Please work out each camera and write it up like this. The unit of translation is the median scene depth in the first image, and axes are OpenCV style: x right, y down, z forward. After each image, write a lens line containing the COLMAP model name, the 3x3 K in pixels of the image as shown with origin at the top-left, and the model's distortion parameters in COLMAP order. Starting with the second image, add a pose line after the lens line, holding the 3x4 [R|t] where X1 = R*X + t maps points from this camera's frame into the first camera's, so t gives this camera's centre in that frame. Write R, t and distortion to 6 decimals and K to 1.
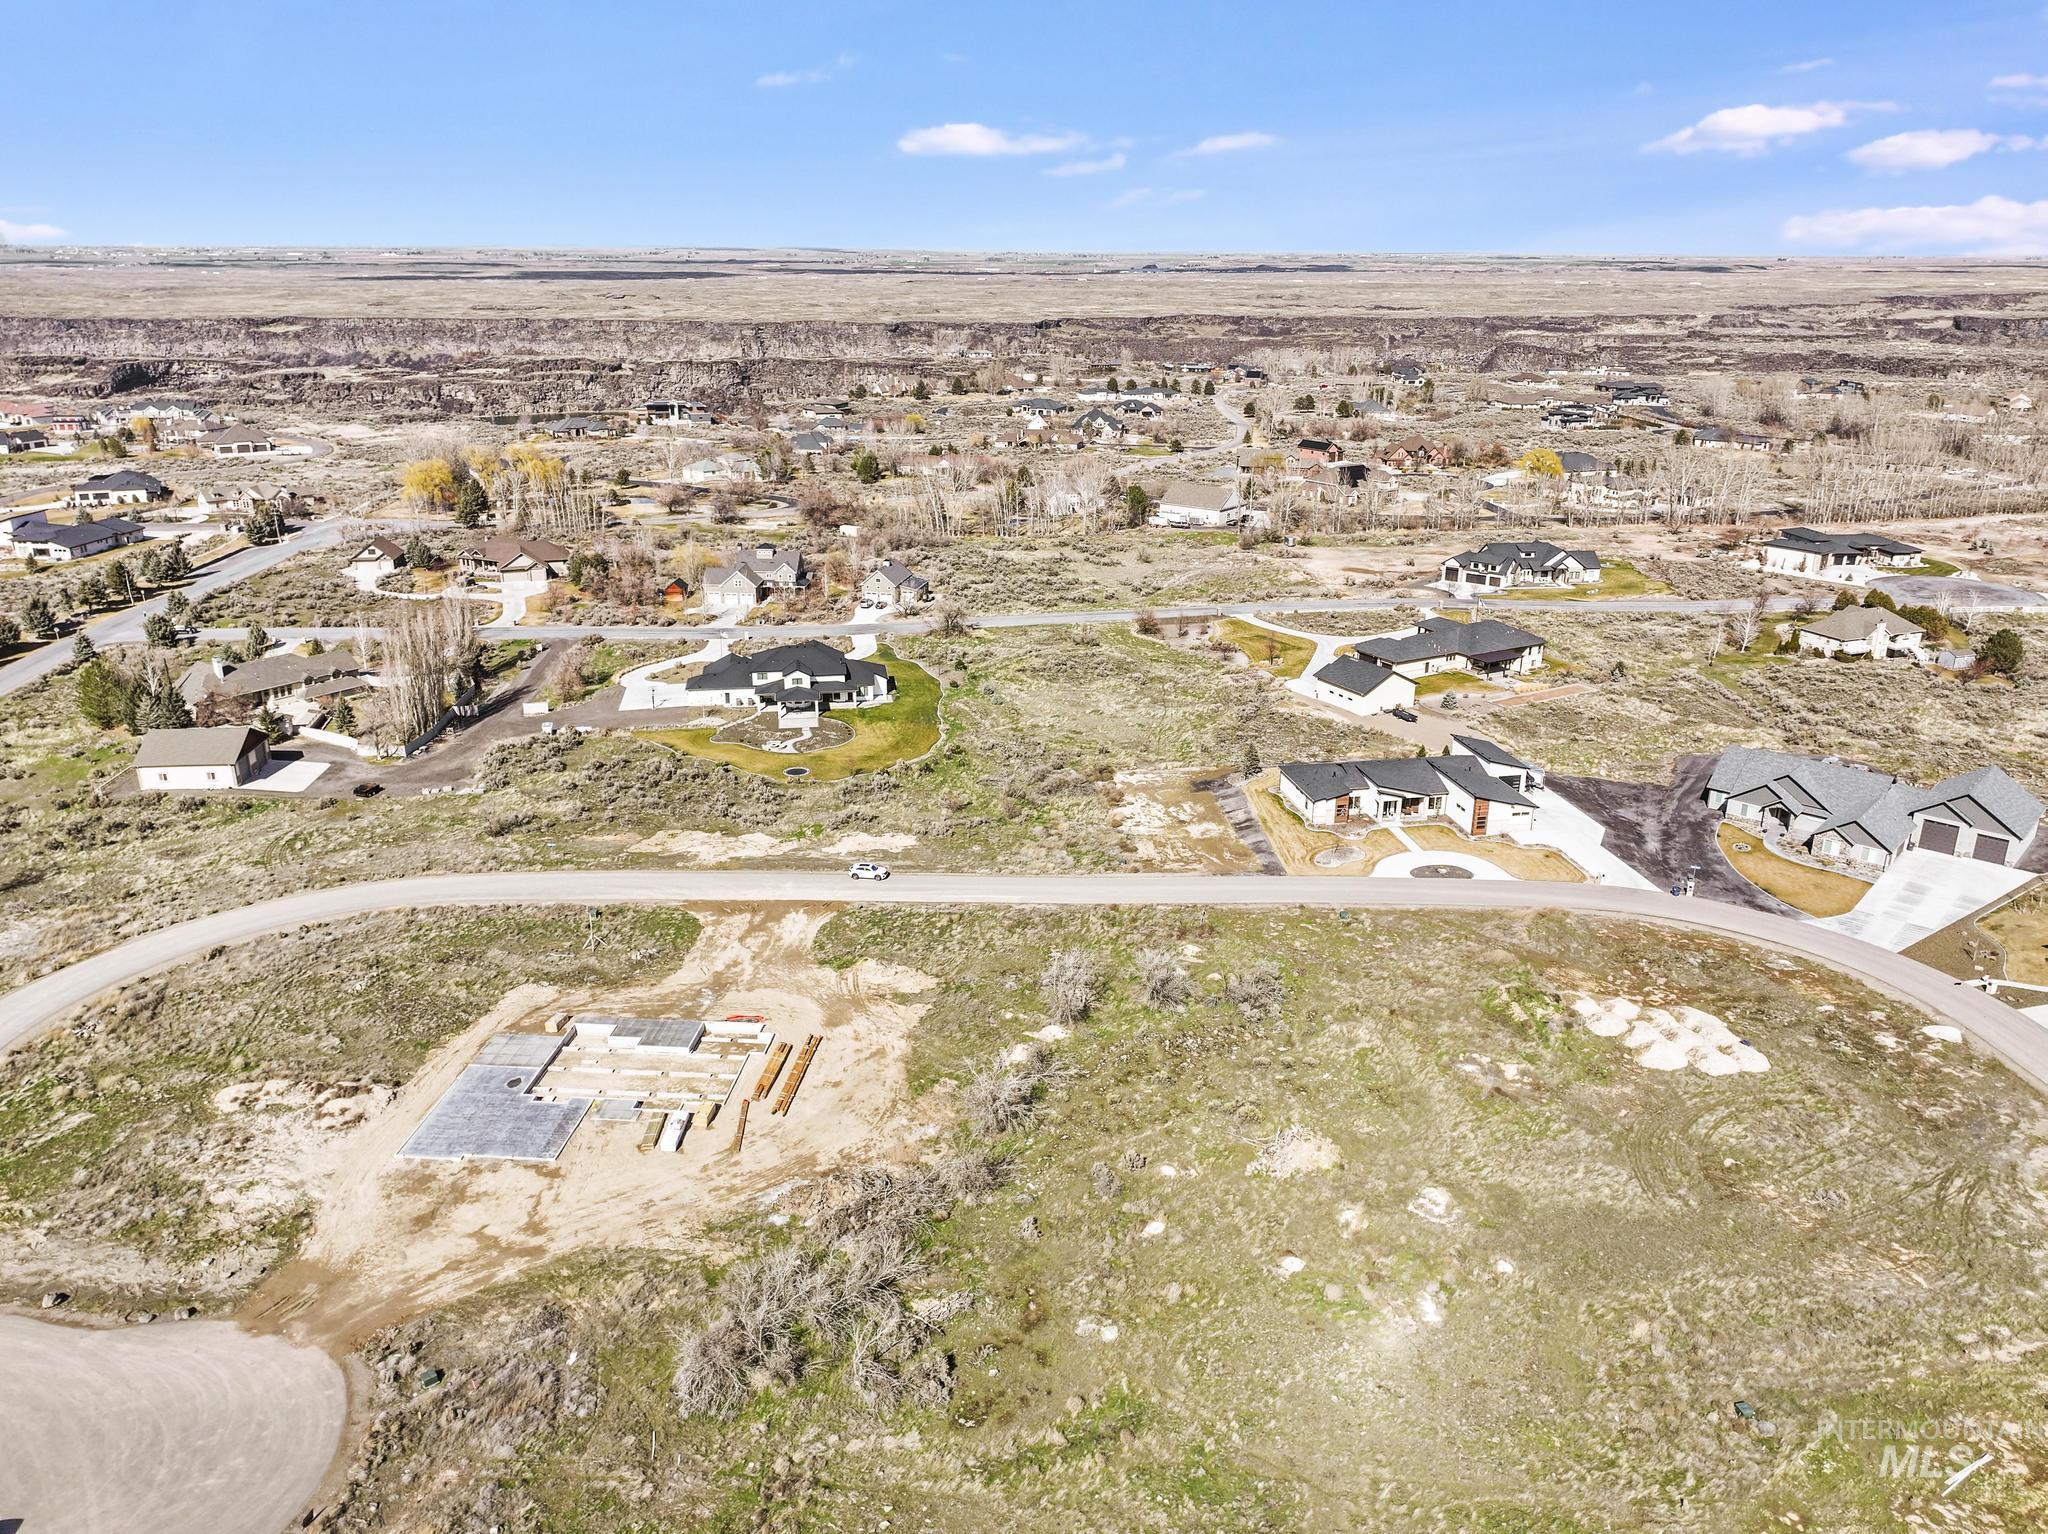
lens RADIAL K [[1466.5, 0, 1024.0], [0, 1466.5, 767.0], [0, 0, 1]] dist [-0.001434, 0.018413]
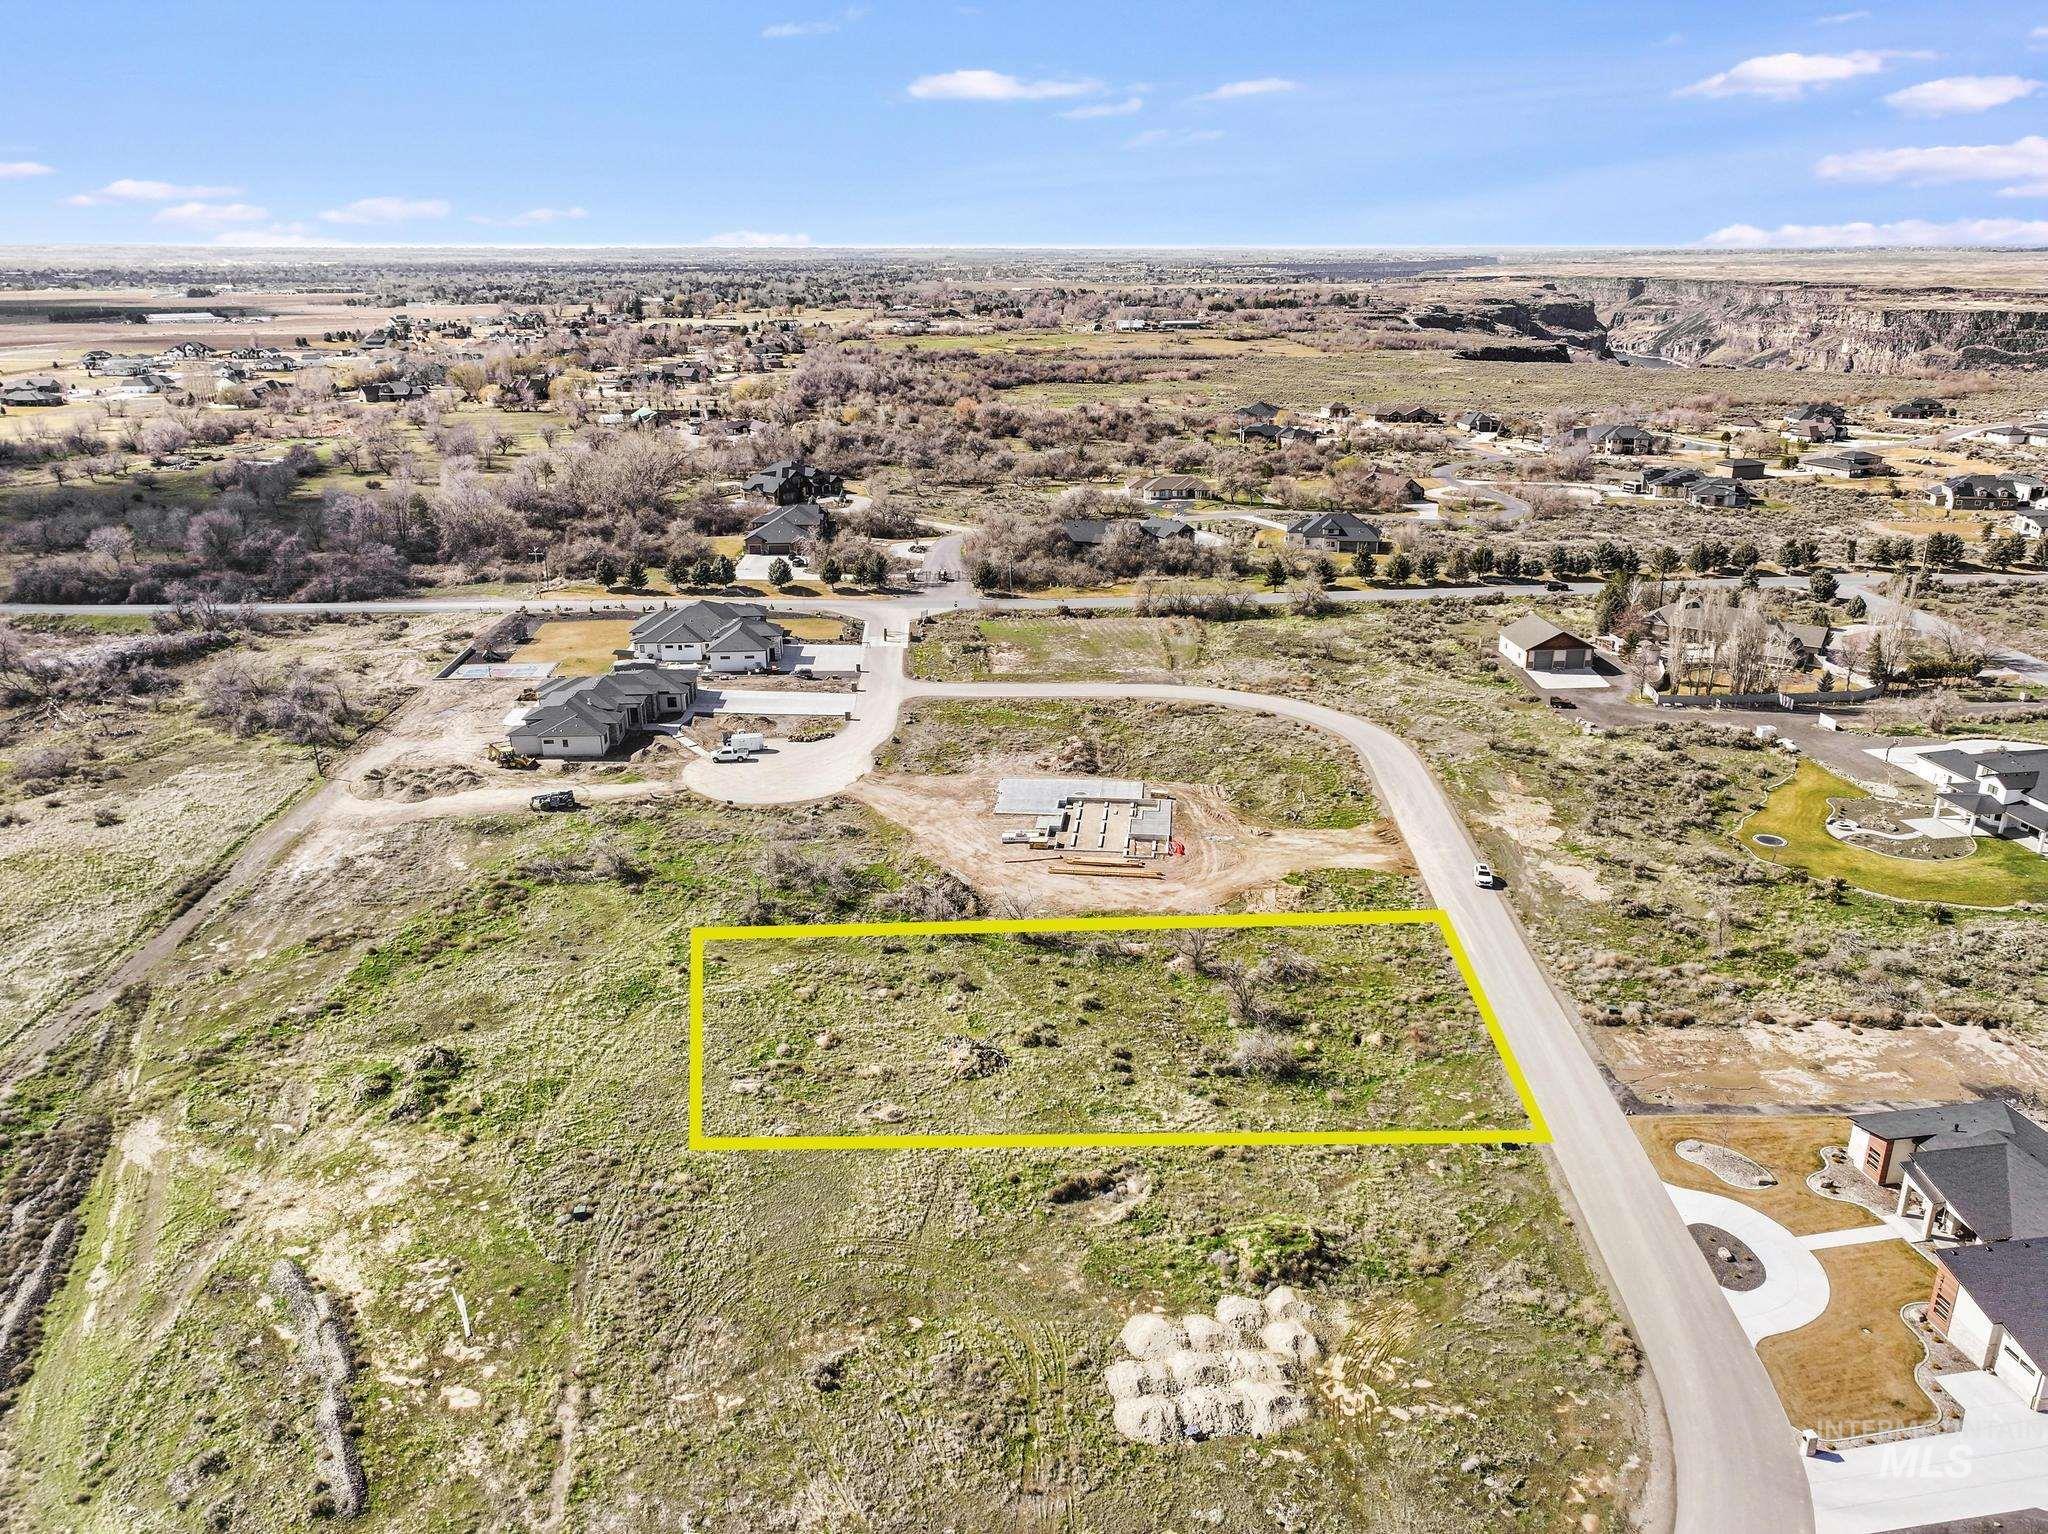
lens RADIAL K [[1431.9, 0, 1024.0], [0, 1431.9, 767.0], [0, 0, 1]] dist [-0.001189, 0.021454]
pose [[-0.031995, 0.336047, -0.941302, 0.407457], [-0.320474, 0.888610, 0.328129, -0.109202], [0.946717, 0.312161, 0.079264, 0.316070]]
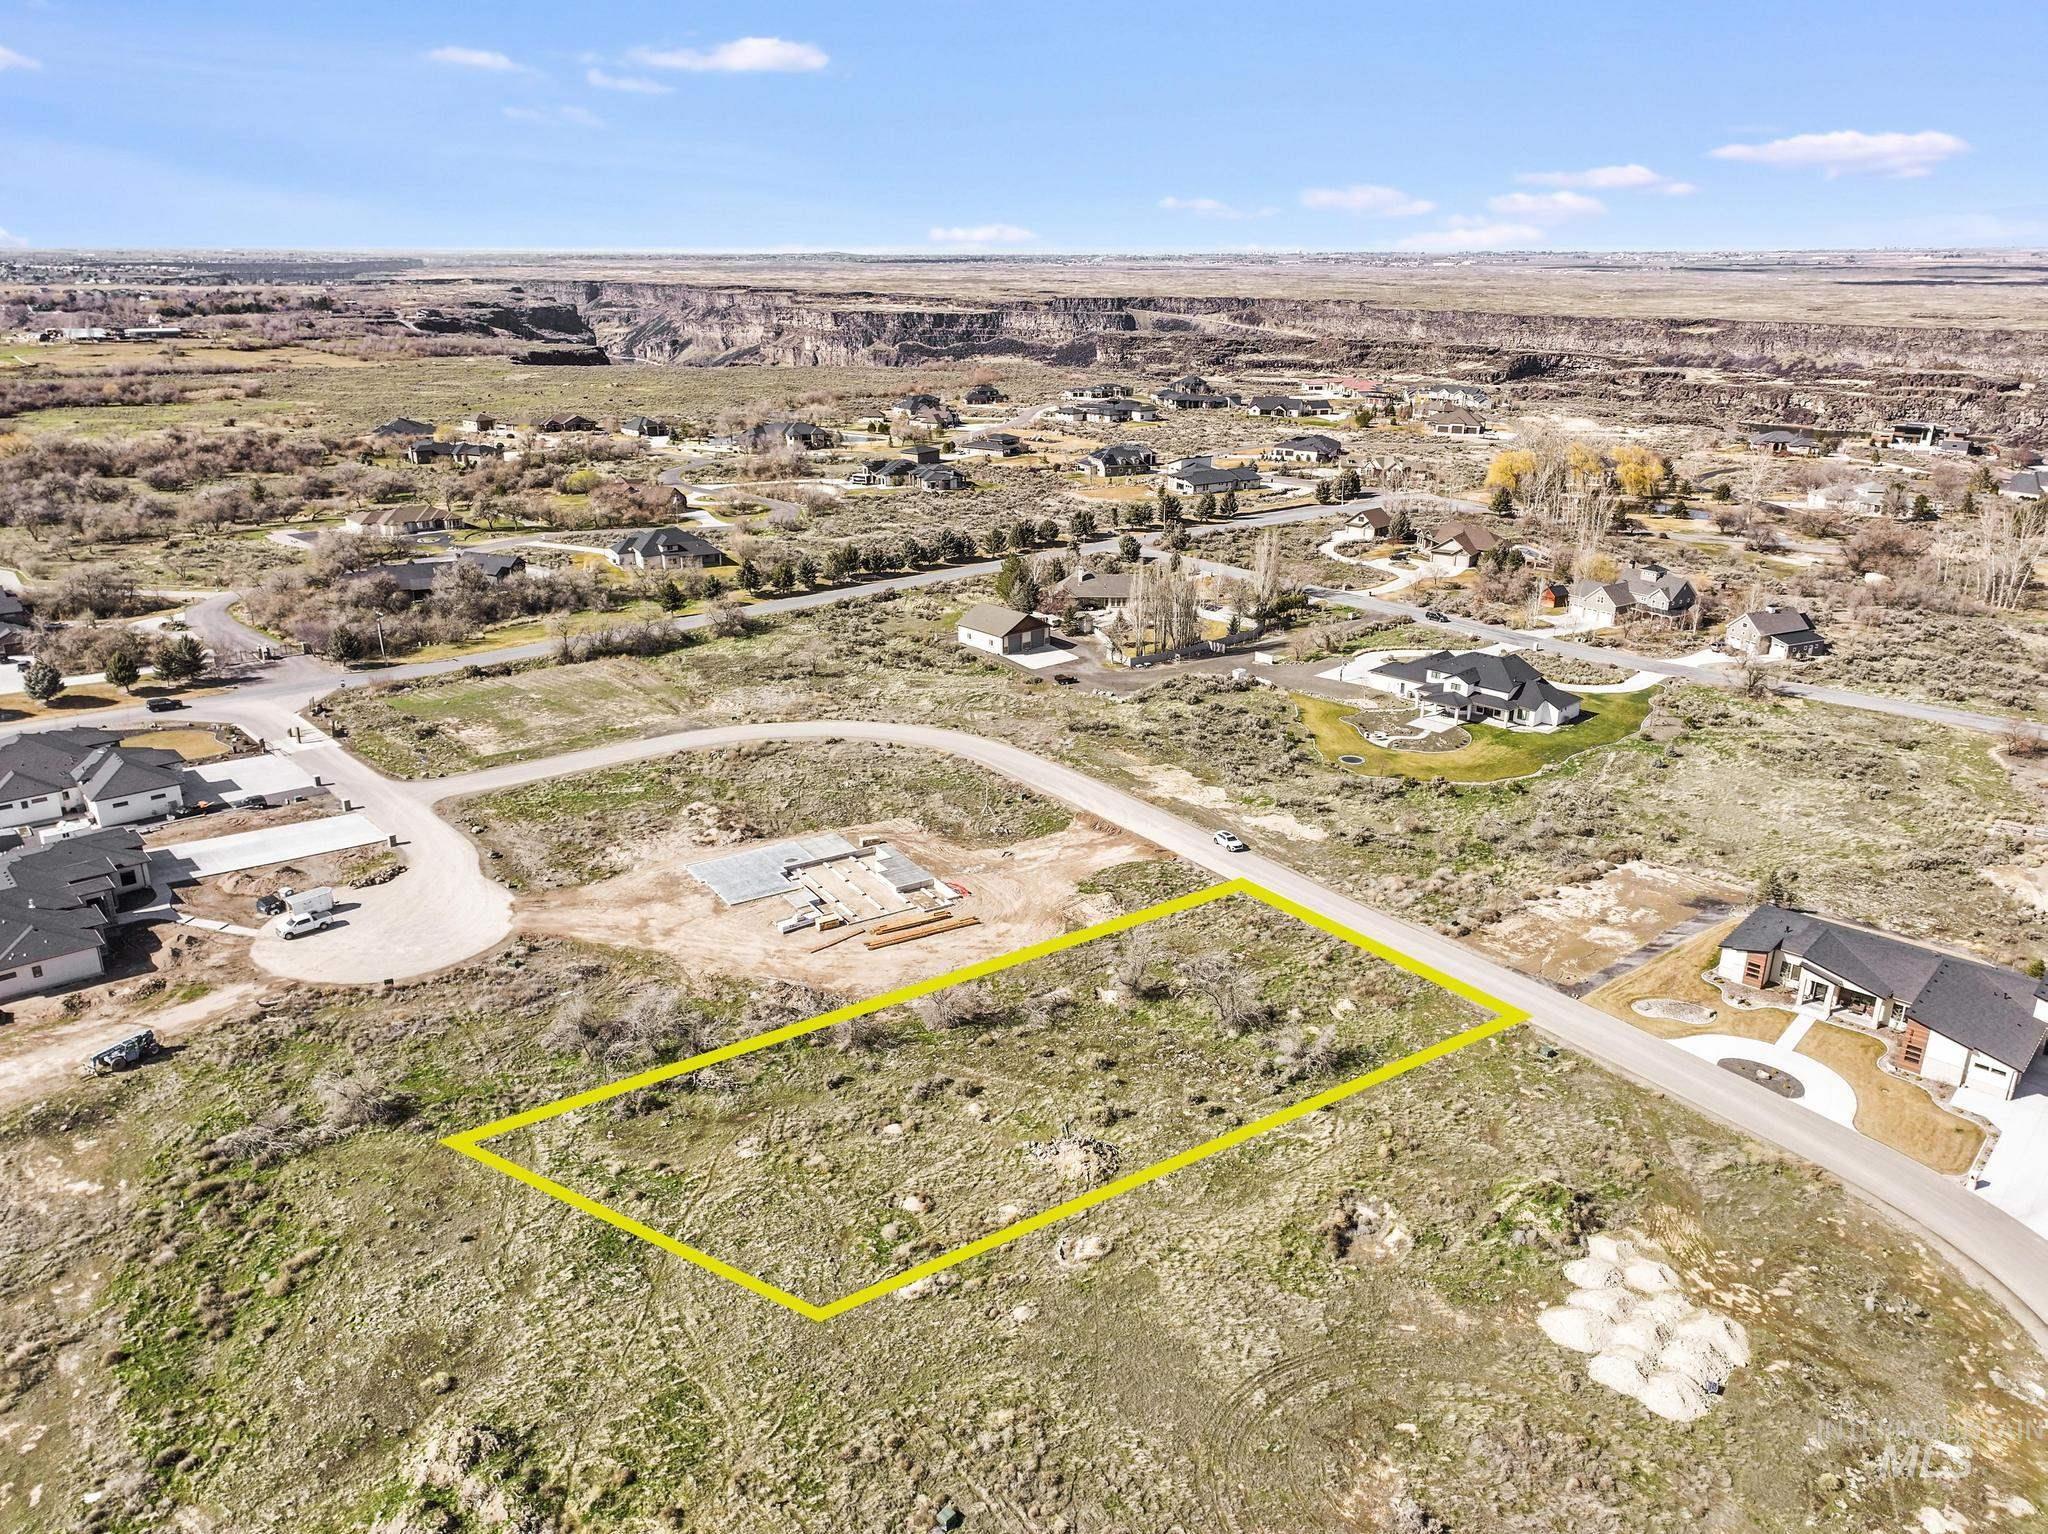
lens RADIAL K [[1450.4, 0, 1024.0], [0, 1450.4, 767.0], [0, 0, 1]] dist [-0.002069, 0.019182]
pose [[0.597813, 0.268958, -0.755170, 0.298737], [-0.268422, 0.954817, 0.127572, -0.037599], [0.755360, 0.126440, 0.642996, 0.110568]]
